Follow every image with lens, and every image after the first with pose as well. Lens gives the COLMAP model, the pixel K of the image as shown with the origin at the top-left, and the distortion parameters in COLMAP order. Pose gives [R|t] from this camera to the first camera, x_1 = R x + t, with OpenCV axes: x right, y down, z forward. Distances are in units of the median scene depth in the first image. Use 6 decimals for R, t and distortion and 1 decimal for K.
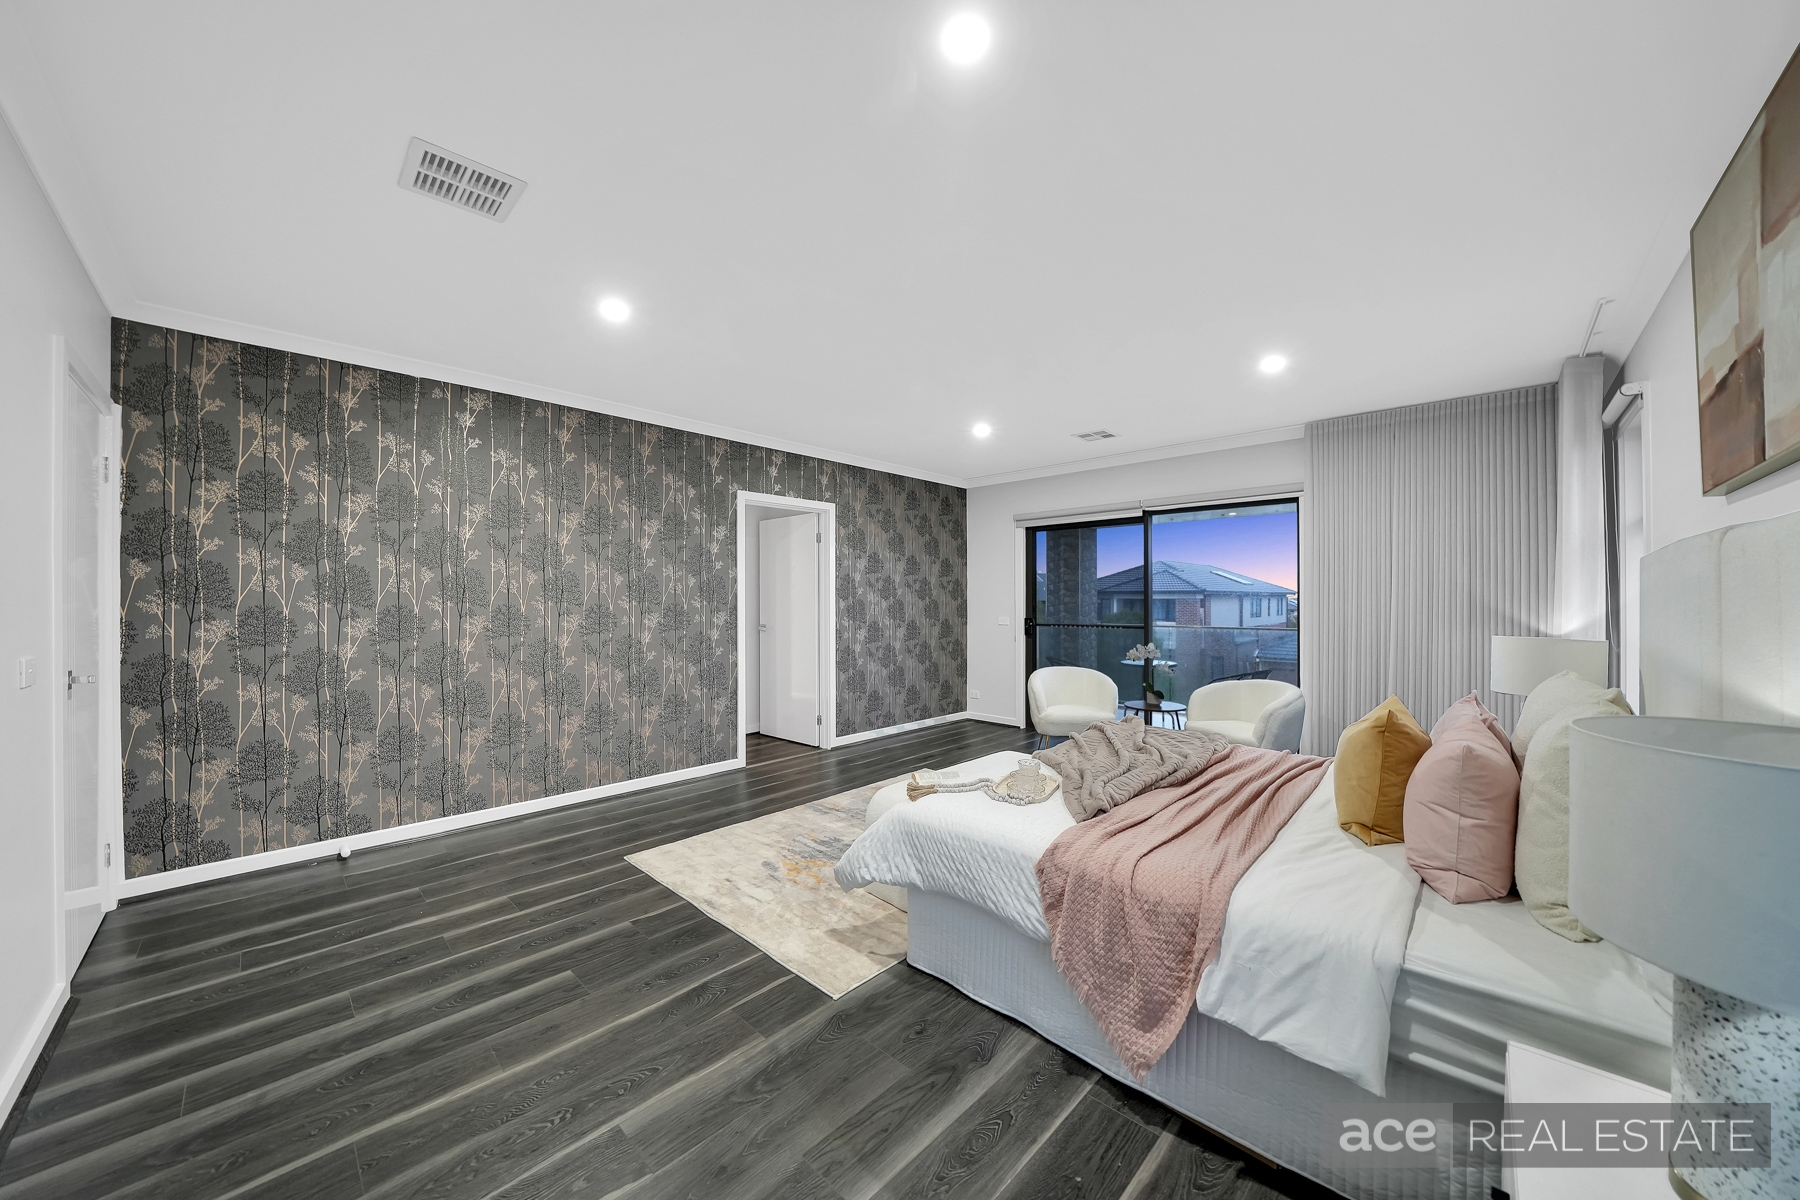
lens RADIAL K [[625.1, 0, 900.0], [0, 625.1, 600.0], [0, 0, 1]] dist [0.000018, -0.000001]
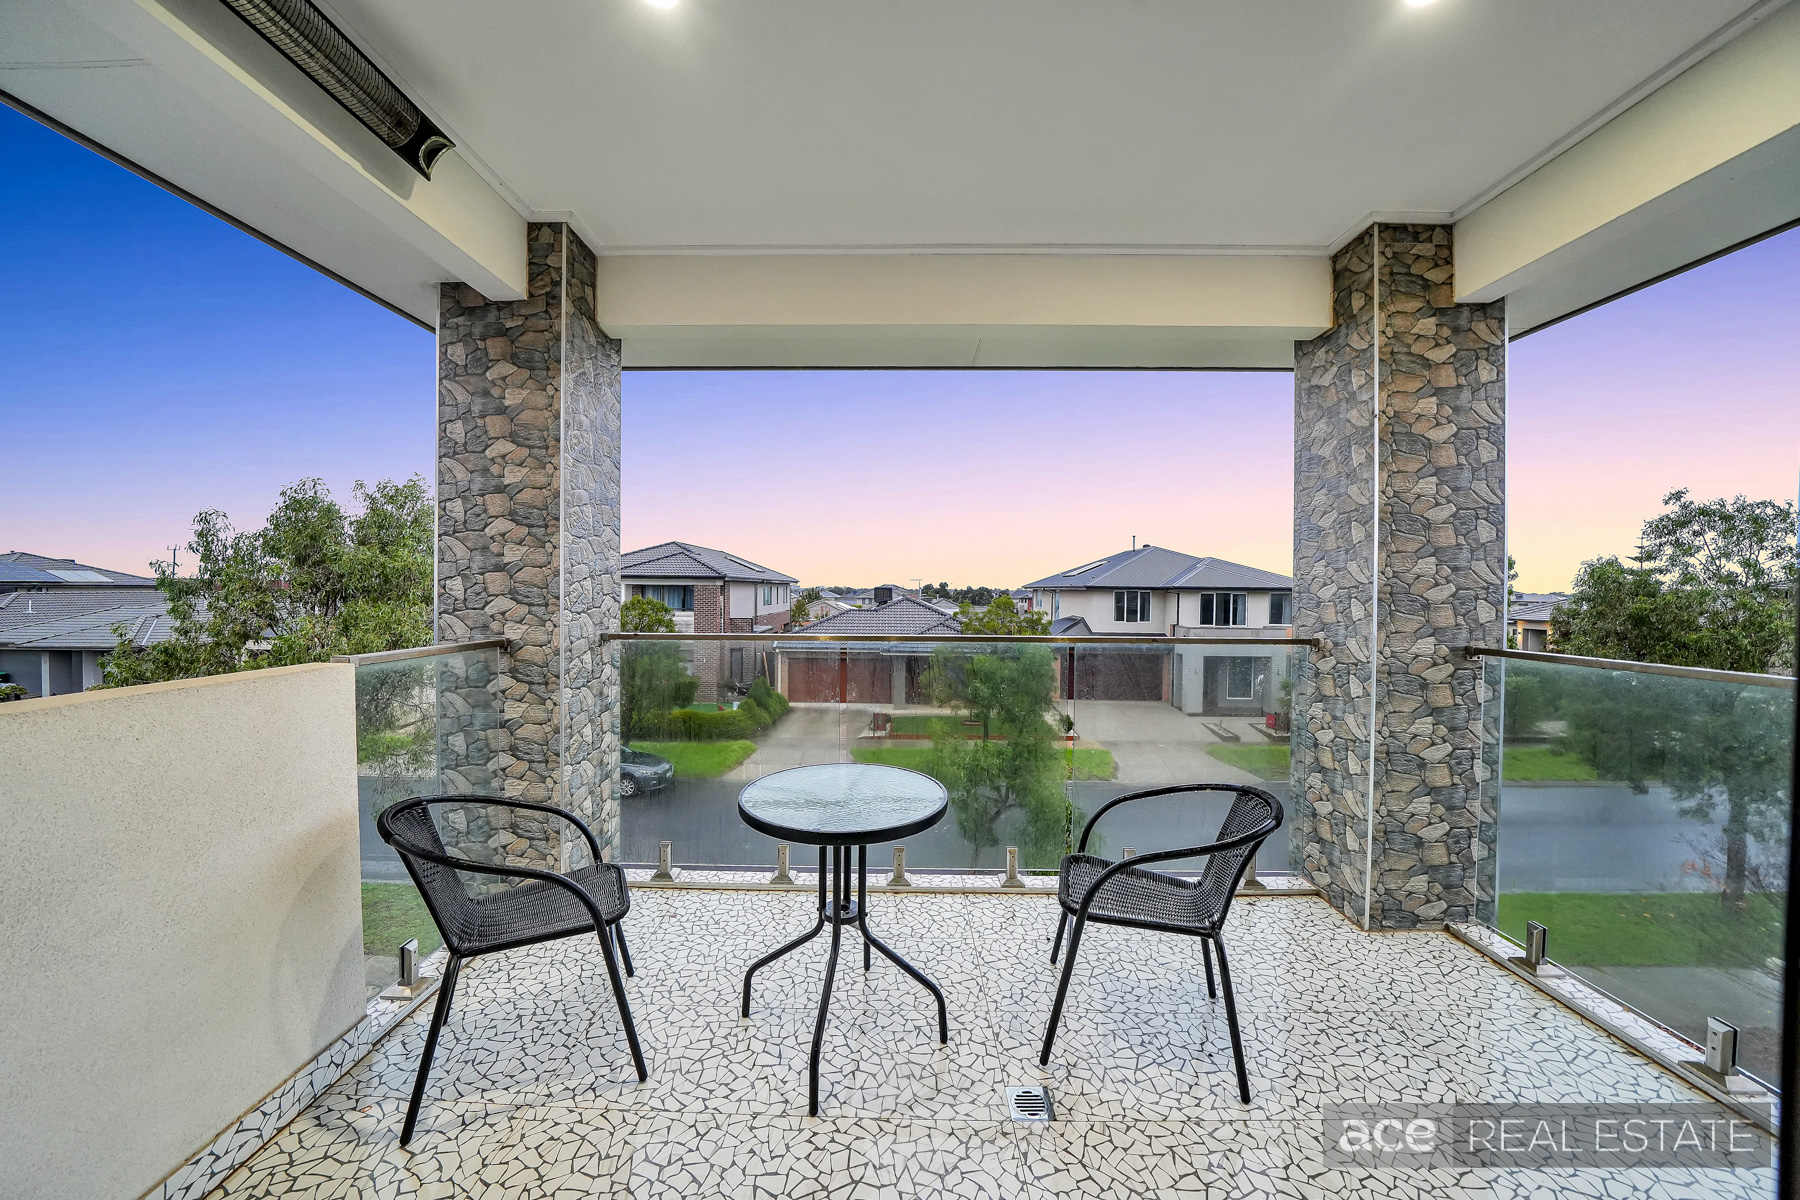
lens RADIAL K [[625.1, 0, 900.0], [0, 625.1, 600.0], [0, 0, 1]] dist [0.000018, -0.000001]
pose [[0.726757, -0.000454, 0.686894, 0.048316], [-0.012745, 0.999819, 0.014145, 0.003272], [-0.686776, -0.019034, 0.726620, 0.163999]]
